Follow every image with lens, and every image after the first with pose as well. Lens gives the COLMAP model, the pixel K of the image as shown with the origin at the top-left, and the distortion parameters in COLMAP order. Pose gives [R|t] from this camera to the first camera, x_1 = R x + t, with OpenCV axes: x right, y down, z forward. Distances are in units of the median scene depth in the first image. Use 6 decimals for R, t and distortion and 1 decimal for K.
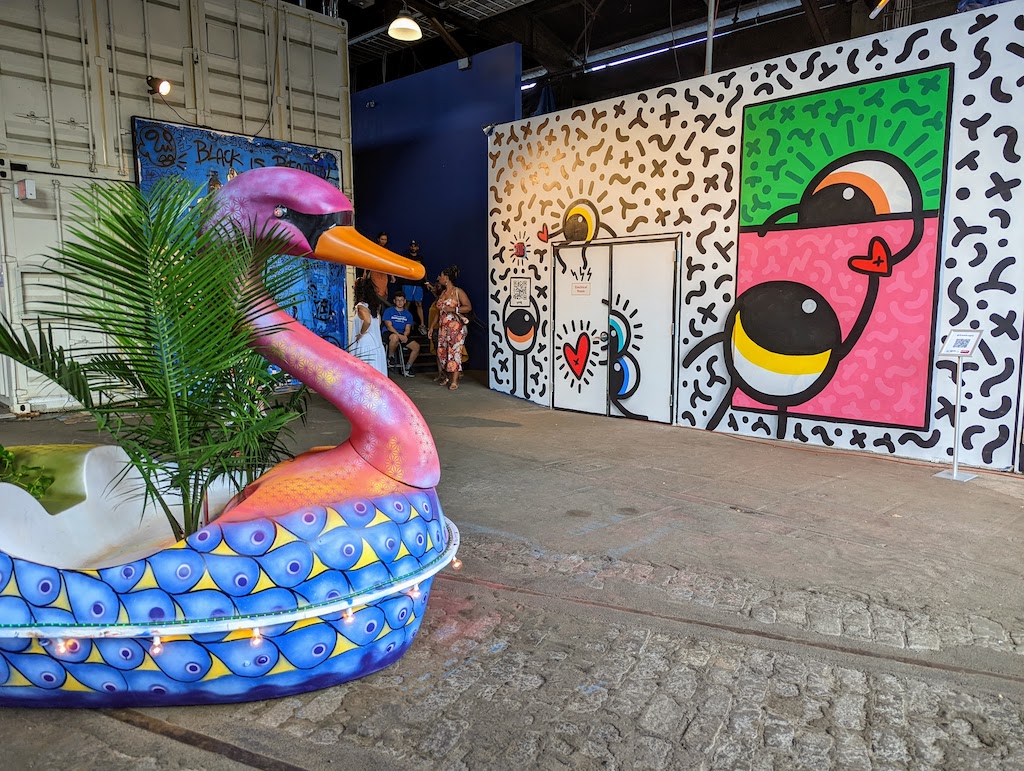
lens RADIAL K [[725.8, 0, 512.0], [0, 725.8, 385.5], [0, 0, 1]] dist [0.041116, -0.003227]
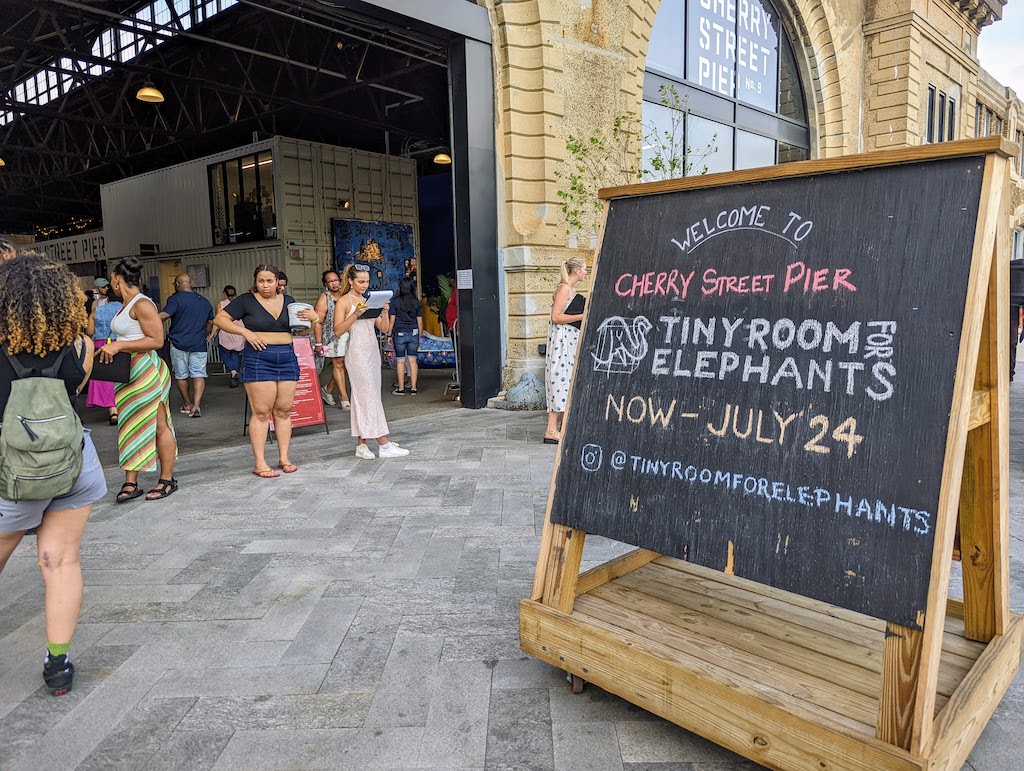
lens RADIAL K [[725.8, 0, 512.0], [0, 725.8, 385.5], [0, 0, 1]] dist [0.041116, -0.003227]
pose [[0.998550, -0.025980, 0.047143, -0.090276], [0.025946, 0.999662, 0.001336, 0.162053], [-0.047161, -0.000111, 0.998887, -1.287084]]
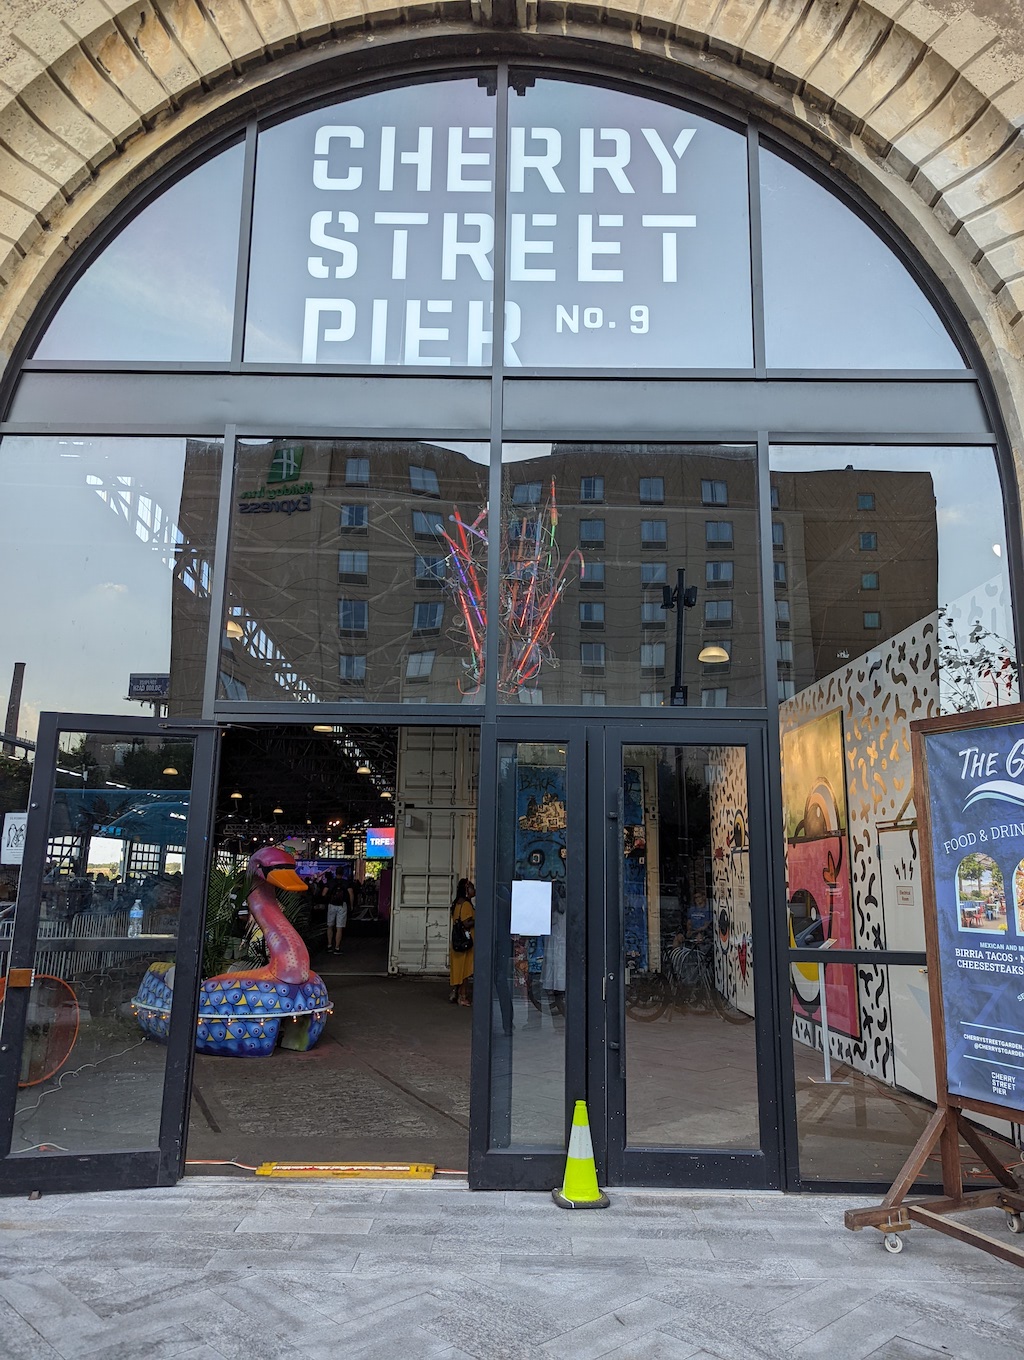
lens RADIAL K [[964.0, 0, 512.0], [0, 964.0, 680.0], [0, 0, 1]] dist [0.041116, -0.003227]
pose [[0.726391, -0.129586, -0.674955, 0.838618], [-0.097760, 0.952597, -0.288101, 0.014026], [0.680294, 0.275258, 0.679289, -0.283200]]
